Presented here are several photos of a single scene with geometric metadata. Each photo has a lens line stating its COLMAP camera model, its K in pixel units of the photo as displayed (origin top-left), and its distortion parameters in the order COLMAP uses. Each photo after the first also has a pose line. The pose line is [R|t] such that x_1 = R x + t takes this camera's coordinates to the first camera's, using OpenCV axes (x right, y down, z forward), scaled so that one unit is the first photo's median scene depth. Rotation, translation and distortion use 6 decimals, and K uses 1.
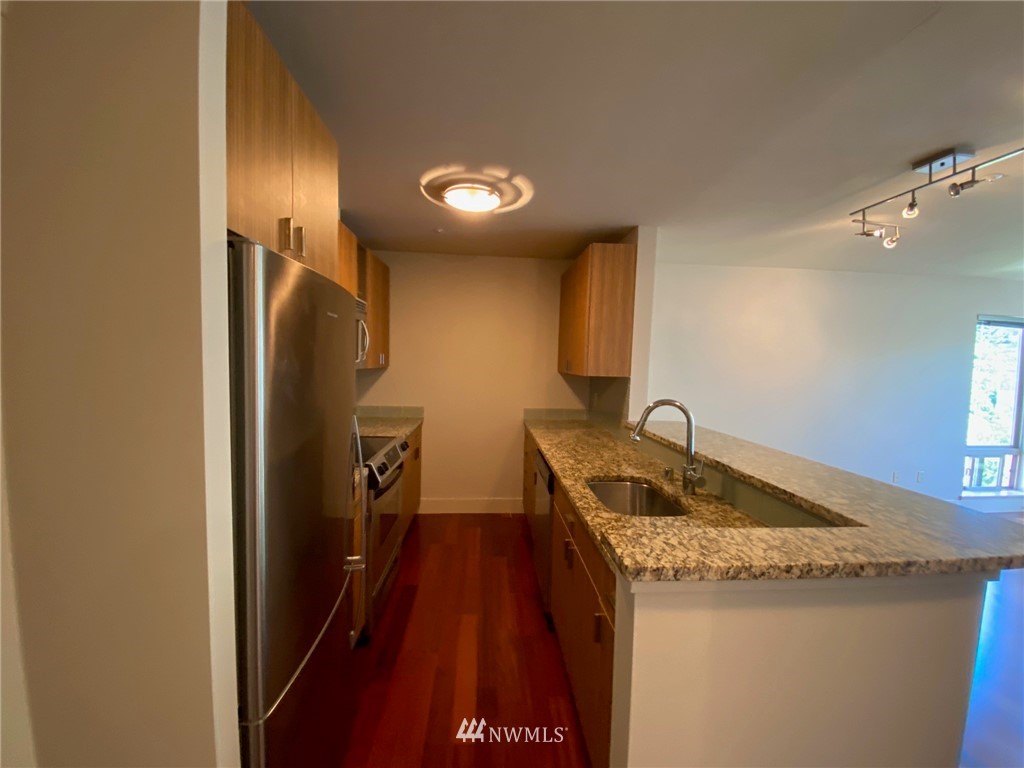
lens RADIAL K [[423.1, 0, 512.9], [0, 423.1, 386.6], [0, 0, 1]] dist [-0.003026, -0.000409]
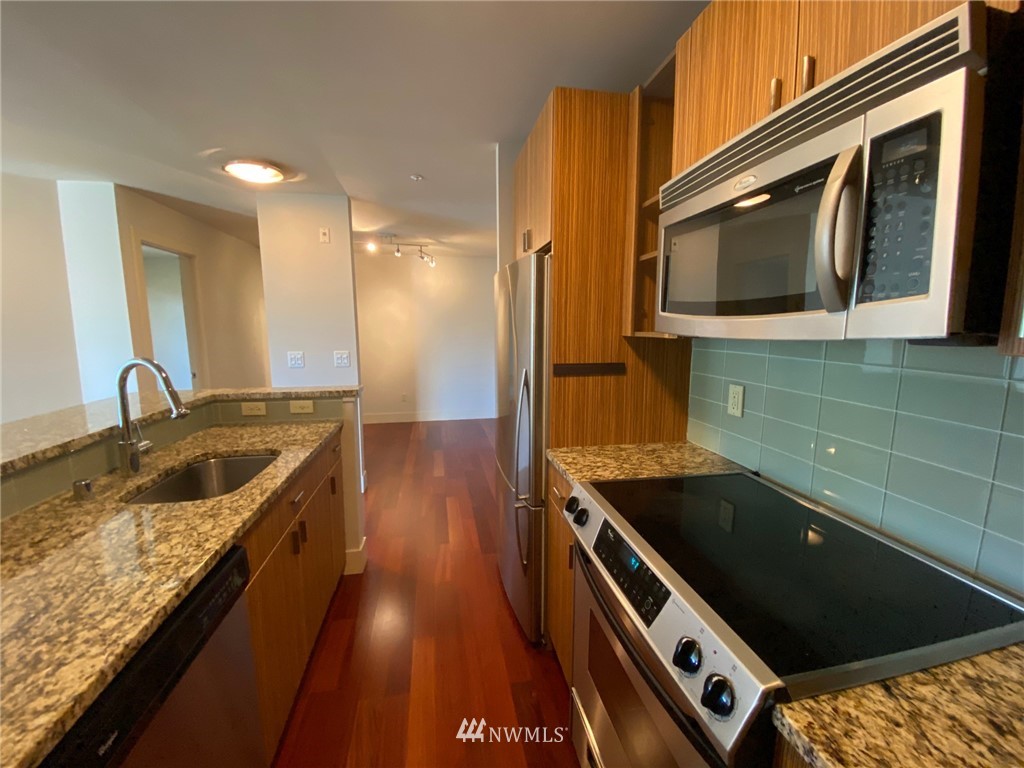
lens RADIAL K [[423.1, 0, 505.8], [0, 423.1, 378.7], [0, 0, 1]] dist [-0.003026, -0.000409]
pose [[-0.995143, -0.013226, -0.097544, -0.185504], [-0.032011, 0.980554, 0.193619, -0.093202], [0.093086, 0.195801, -0.976216, 1.705408]]
